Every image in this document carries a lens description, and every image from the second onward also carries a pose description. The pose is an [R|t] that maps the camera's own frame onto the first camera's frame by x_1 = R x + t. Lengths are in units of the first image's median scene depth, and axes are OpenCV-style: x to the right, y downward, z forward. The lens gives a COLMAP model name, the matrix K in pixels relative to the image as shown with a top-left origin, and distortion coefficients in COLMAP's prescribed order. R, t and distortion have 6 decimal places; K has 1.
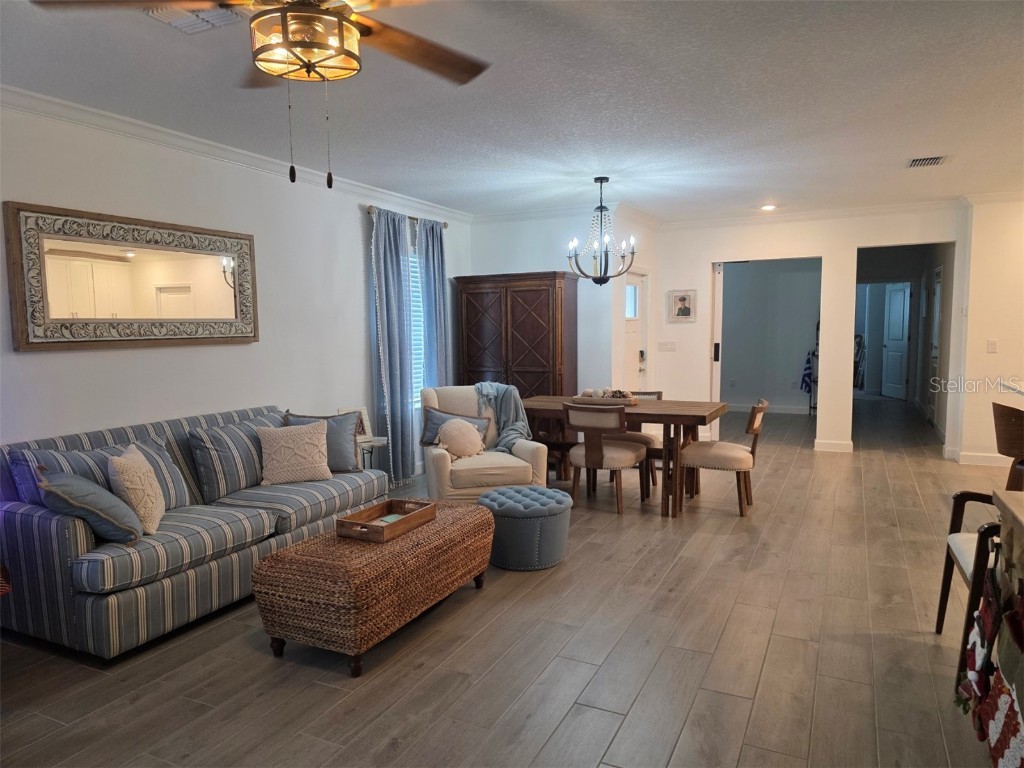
lens RADIAL K [[686.6, 0, 510.6], [0, 686.6, 391.1], [0, 0, 1]] dist [0.027930, -0.000347]
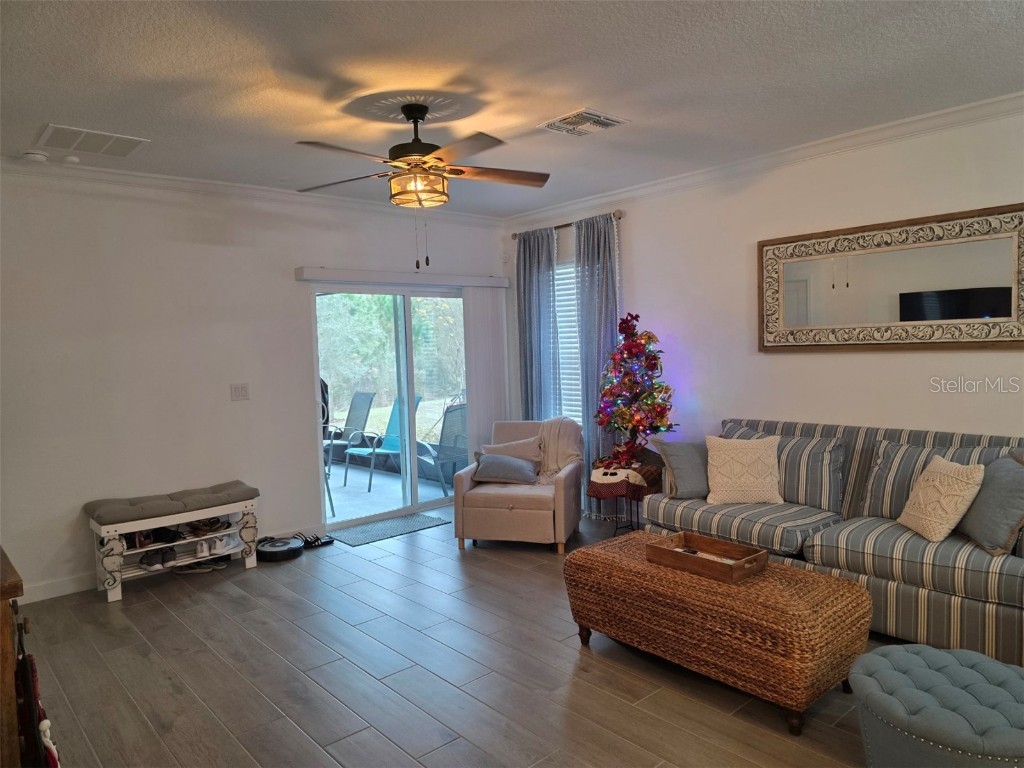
lens RADIAL K [[686.6, 0, 513.1], [0, 686.6, 384.7], [0, 0, 1]] dist [0.027930, -0.000347]
pose [[-0.370516, 0.077001, -0.925629, 0.609626], [-0.060709, 0.992419, 0.106858, -0.094007], [0.926840, 0.095787, -0.363033, 0.910658]]
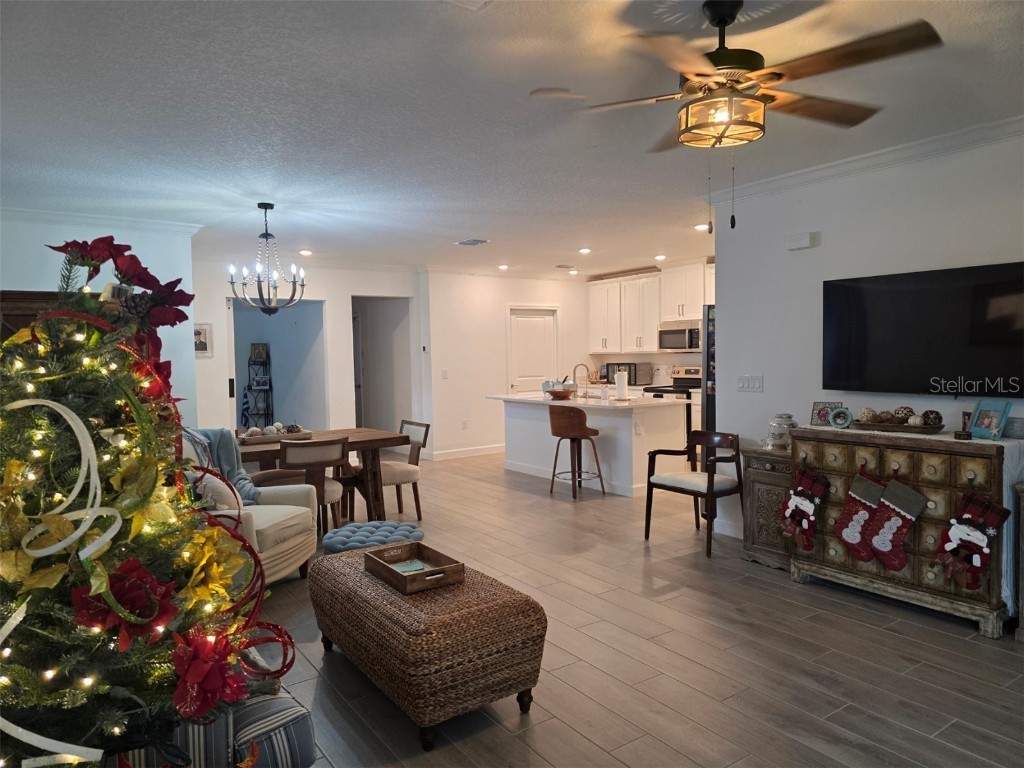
lens RADIAL K [[686.6, 0, 511.0], [0, 686.6, 381.8], [0, 0, 1]] dist [0.027930, -0.000347]
pose [[0.479800, -0.032364, 0.876781, -0.946755], [0.096568, 0.995196, -0.016109, -0.028057], [-0.872047, 0.092398, 0.480620, 0.456468]]
